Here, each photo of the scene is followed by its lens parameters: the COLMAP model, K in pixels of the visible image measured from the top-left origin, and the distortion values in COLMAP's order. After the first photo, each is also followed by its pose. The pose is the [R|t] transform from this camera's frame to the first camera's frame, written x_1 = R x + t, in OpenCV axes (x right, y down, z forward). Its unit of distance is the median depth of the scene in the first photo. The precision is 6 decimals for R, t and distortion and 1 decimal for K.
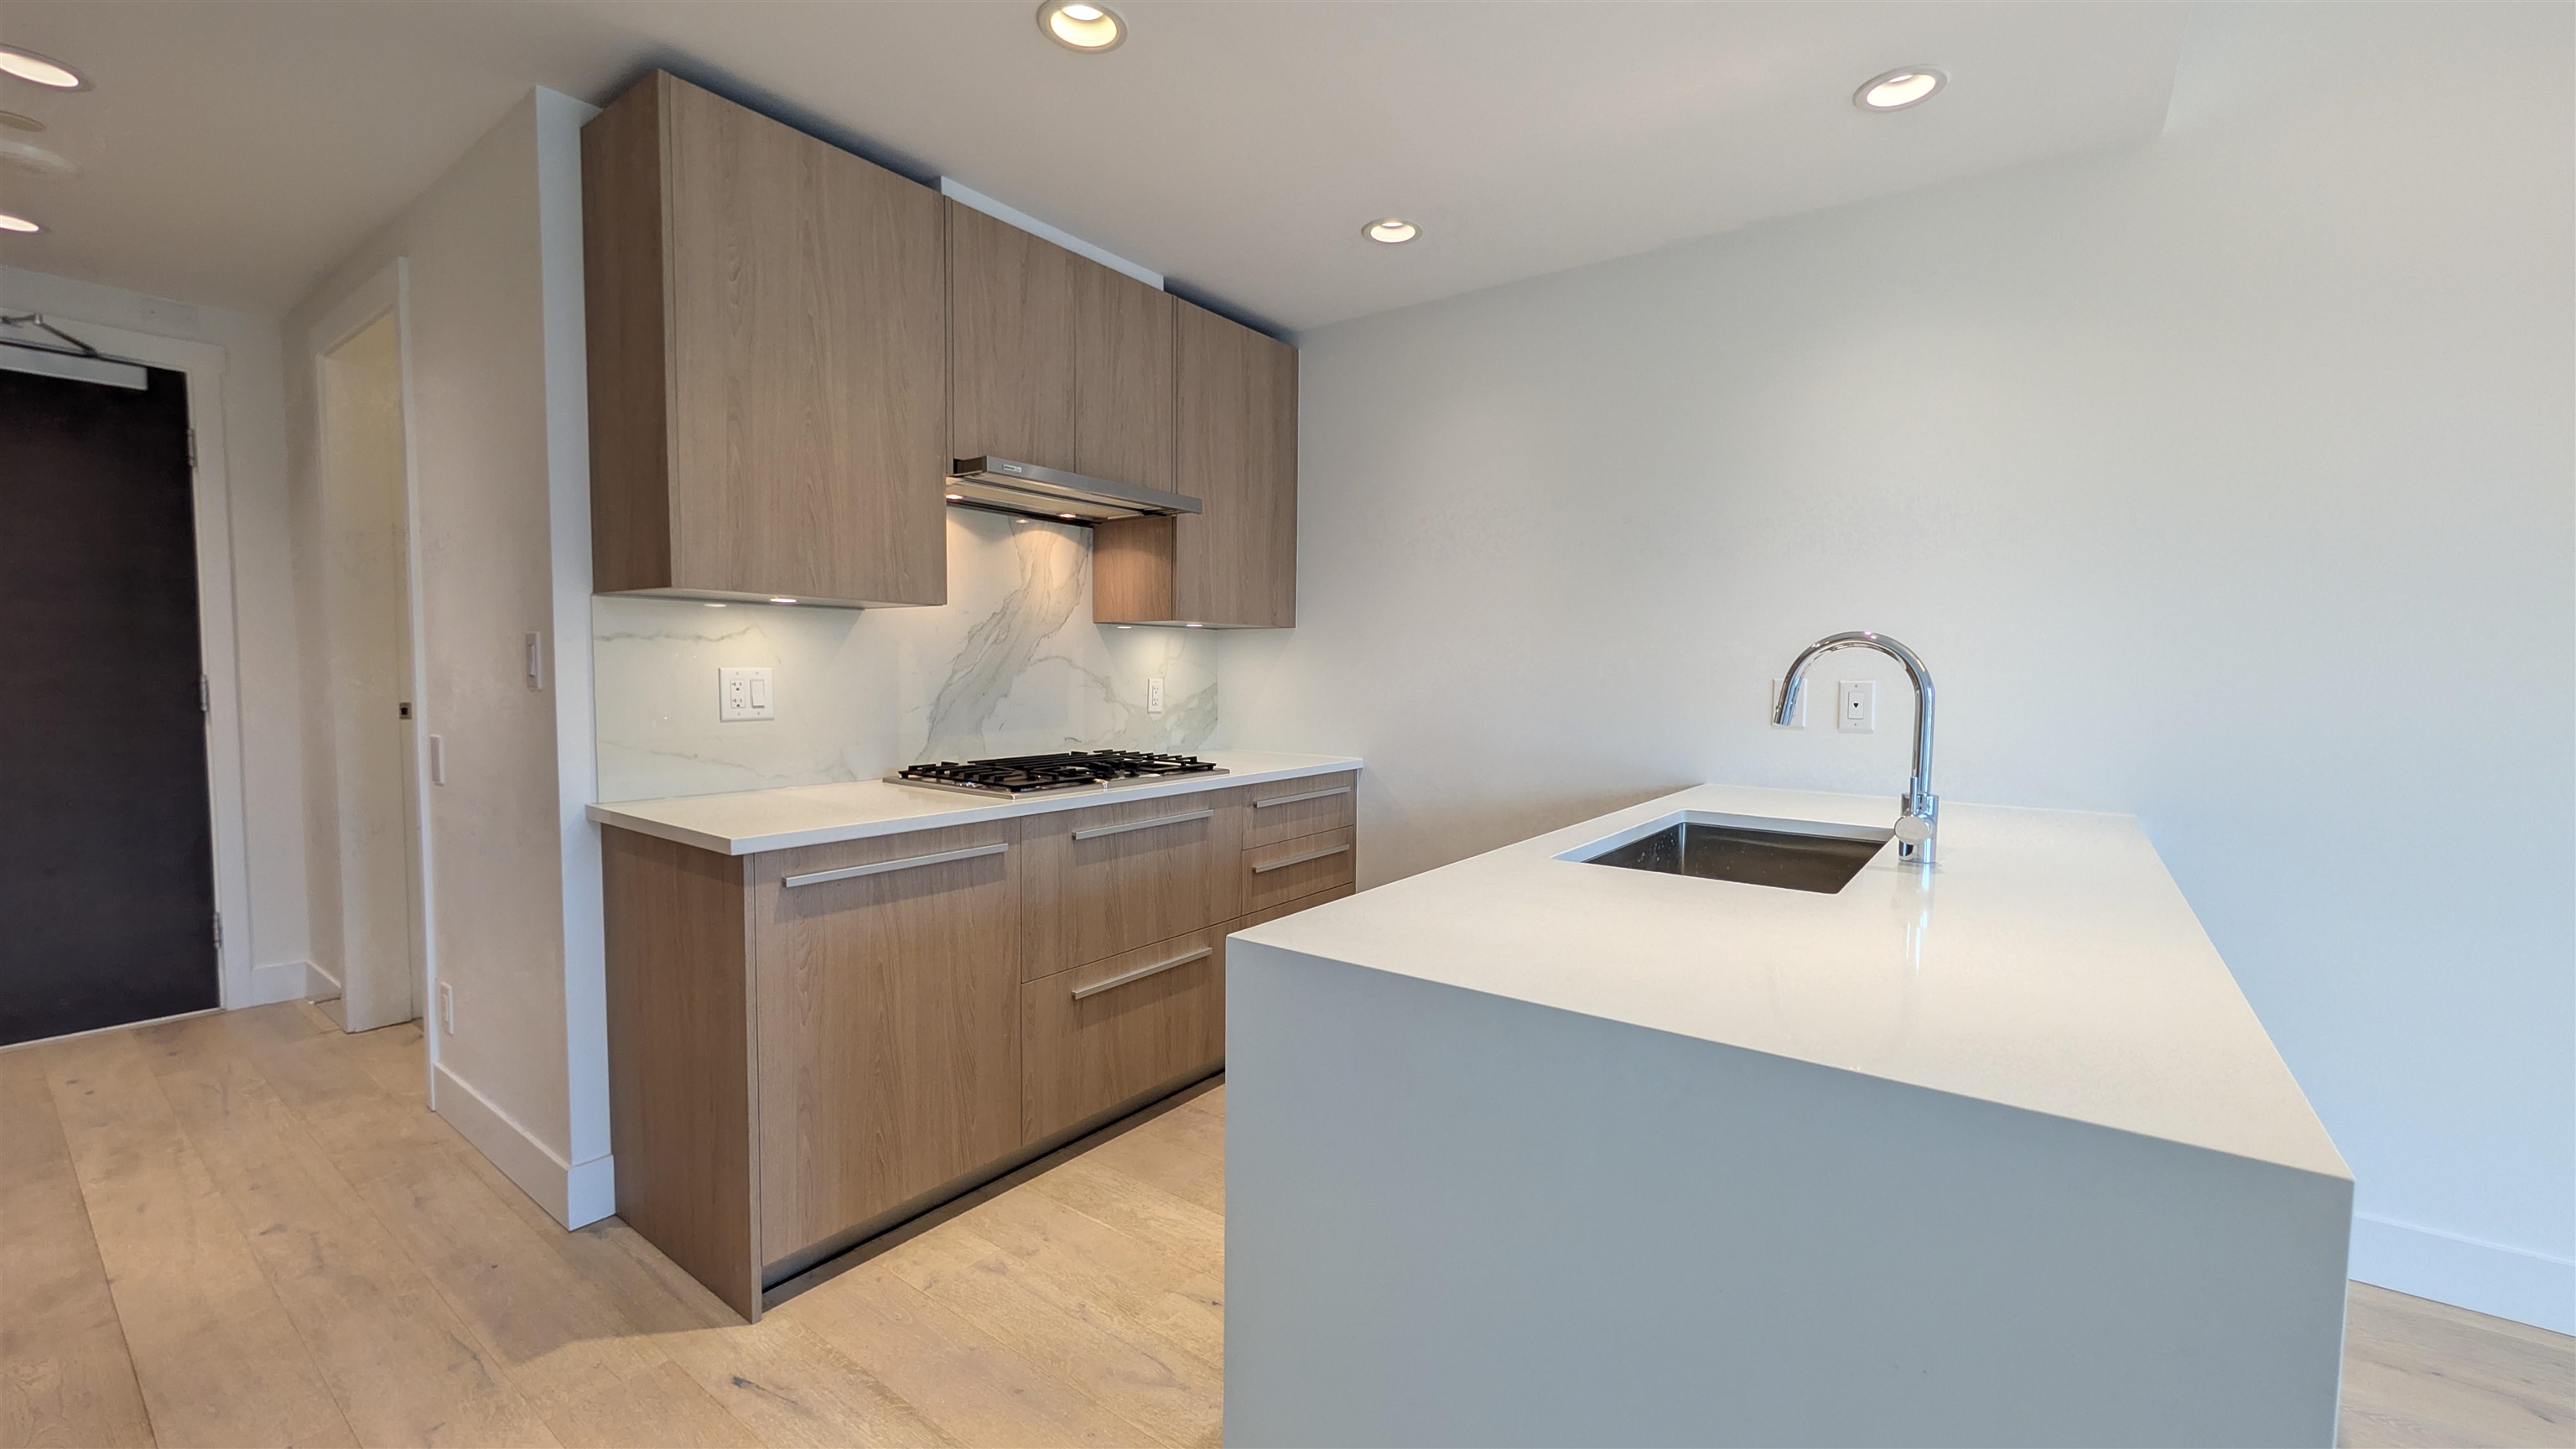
lens RADIAL K [[984.4, 0, 1302.1], [0, 984.4, 738.8], [0, 0, 1]] dist [-0.003449, 0.000406]
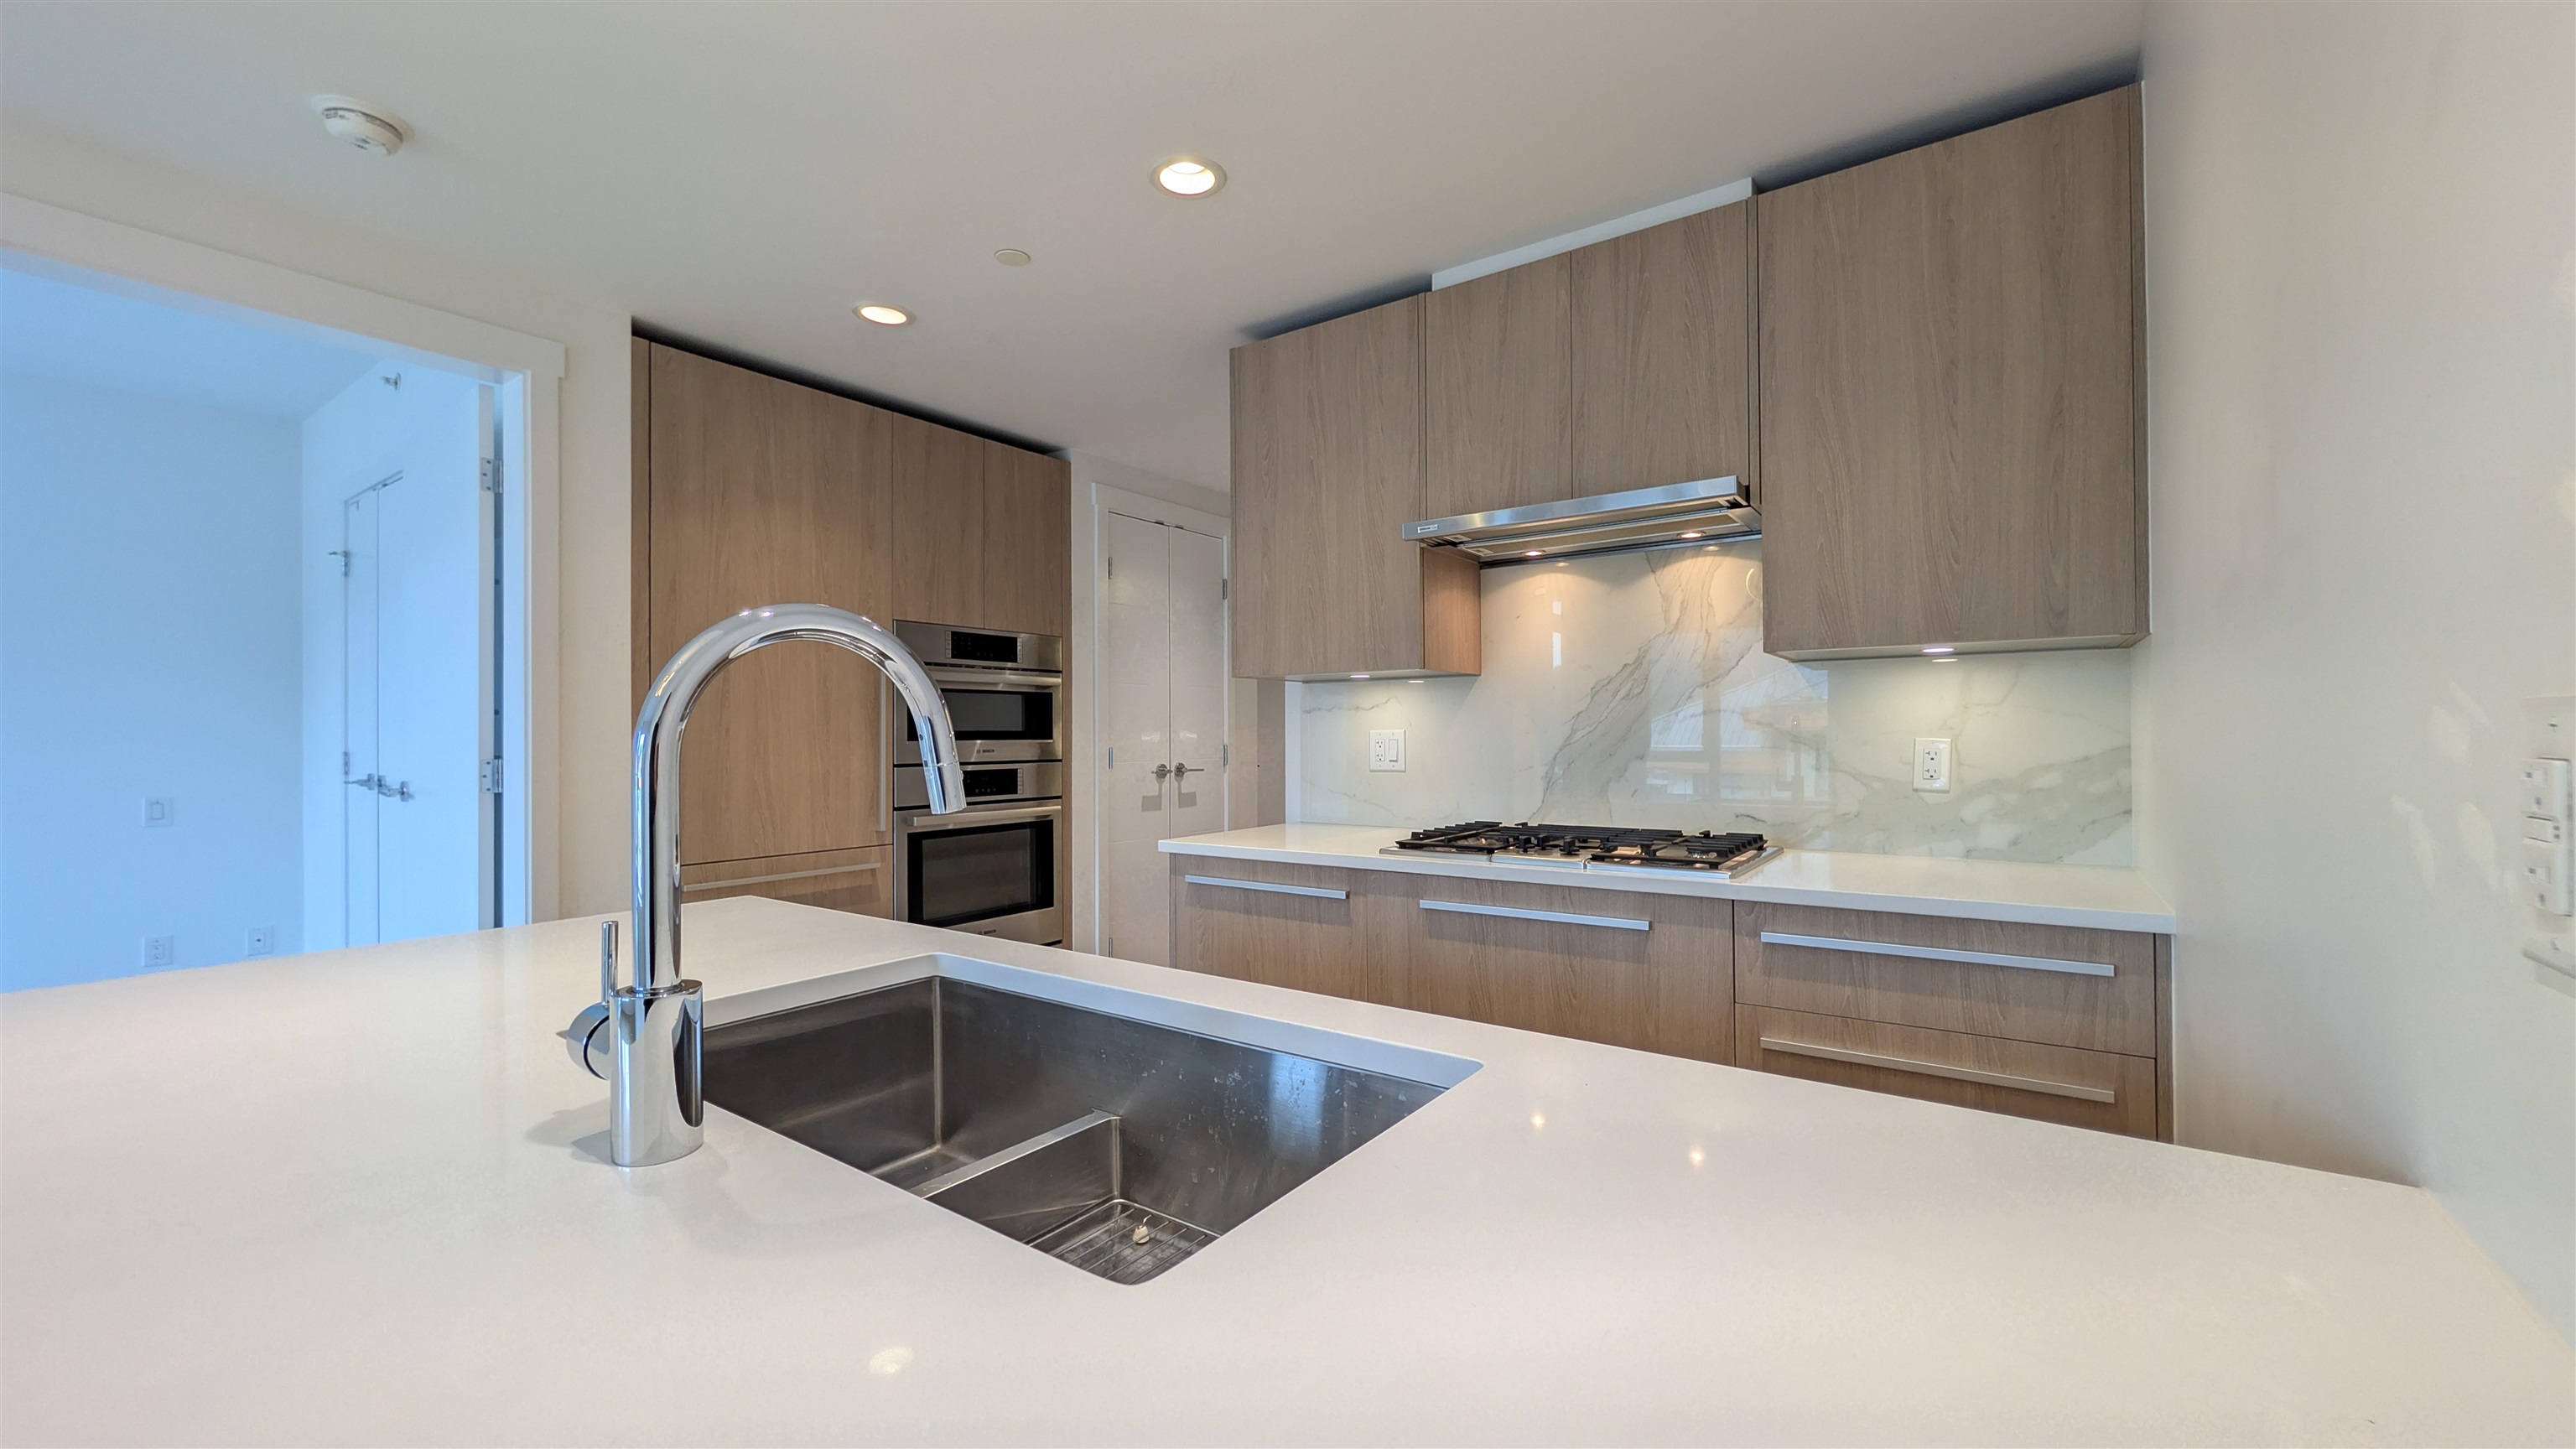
lens RADIAL K [[984.4, 0, 1302.0], [0, 984.4, 726.9], [0, 0, 1]] dist [-0.003449, 0.000406]
pose [[0.019473, -0.021272, -0.999584, 0.632843], [-0.064610, 0.997657, -0.022489, -0.036091], [0.997721, 0.065021, 0.018053, 0.775780]]
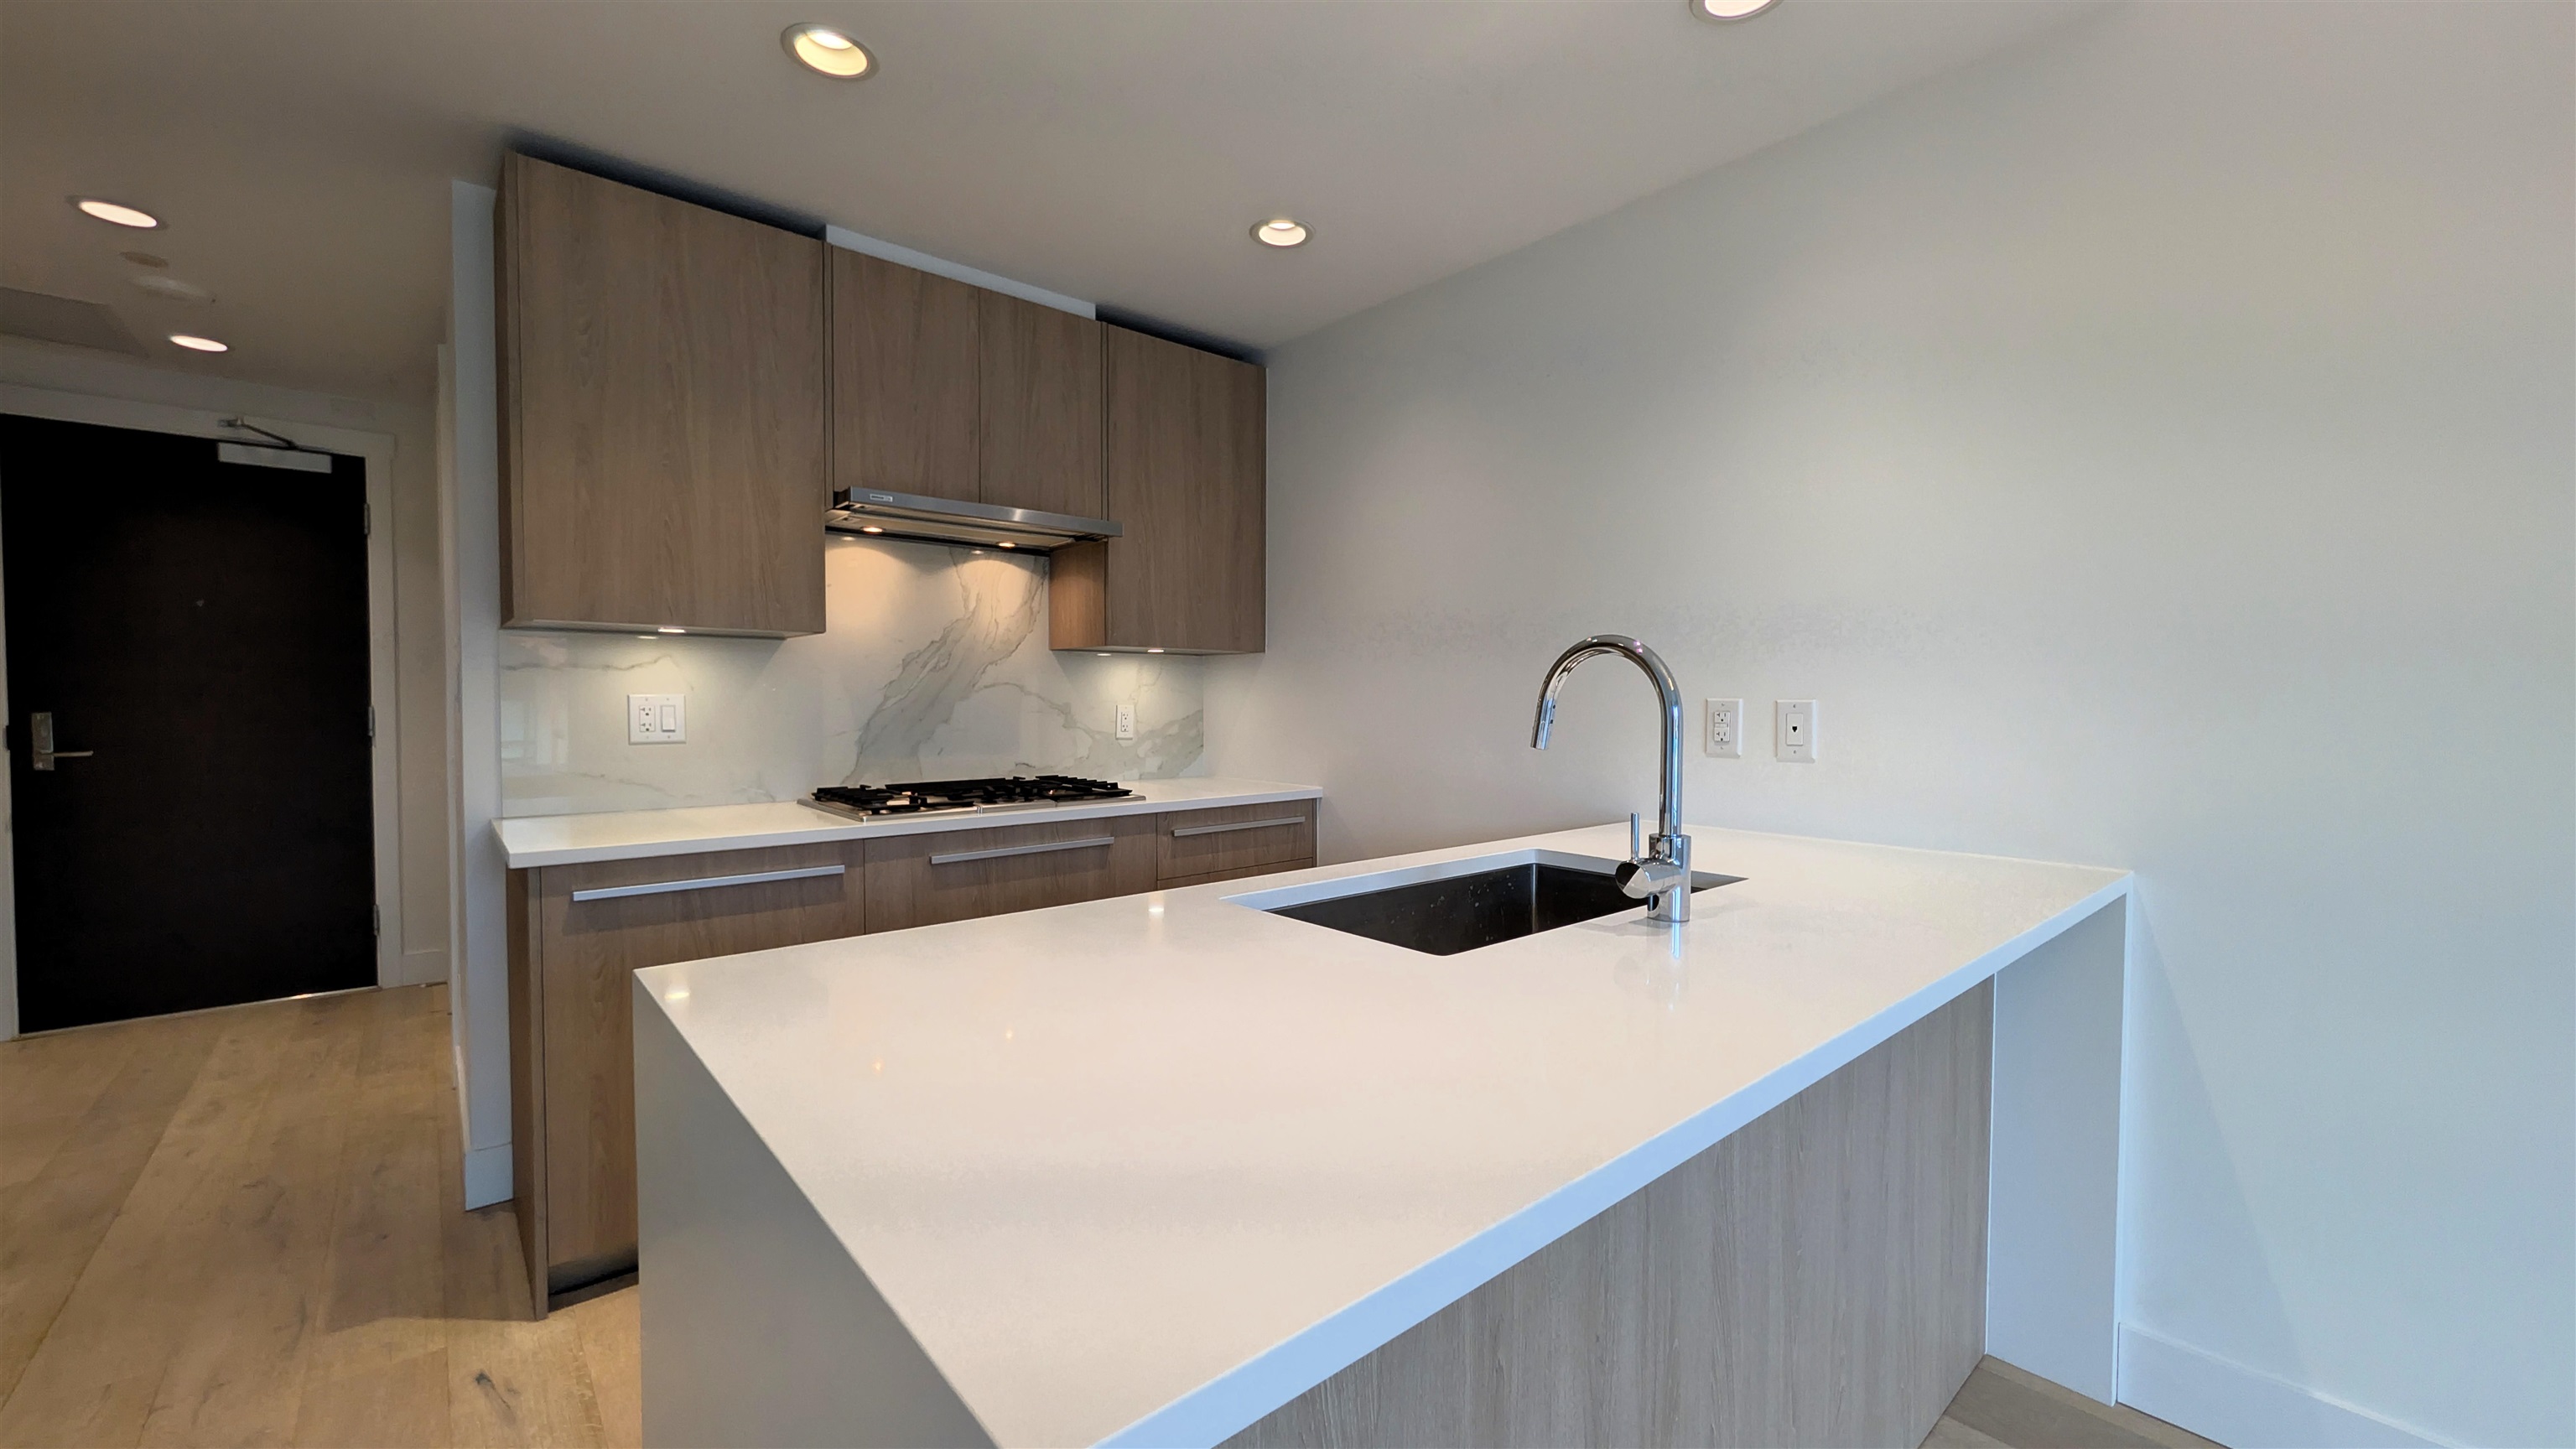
lens RADIAL K [[984.4, 0, 1300.4], [0, 984.4, 733.5], [0, 0, 1]] dist [-0.003449, 0.000406]
pose [[0.976787, 0.000178, -0.214214, 0.314043], [-0.008045, 0.999325, -0.035853, 0.002901], [0.214063, 0.036744, 0.976129, 0.093449]]
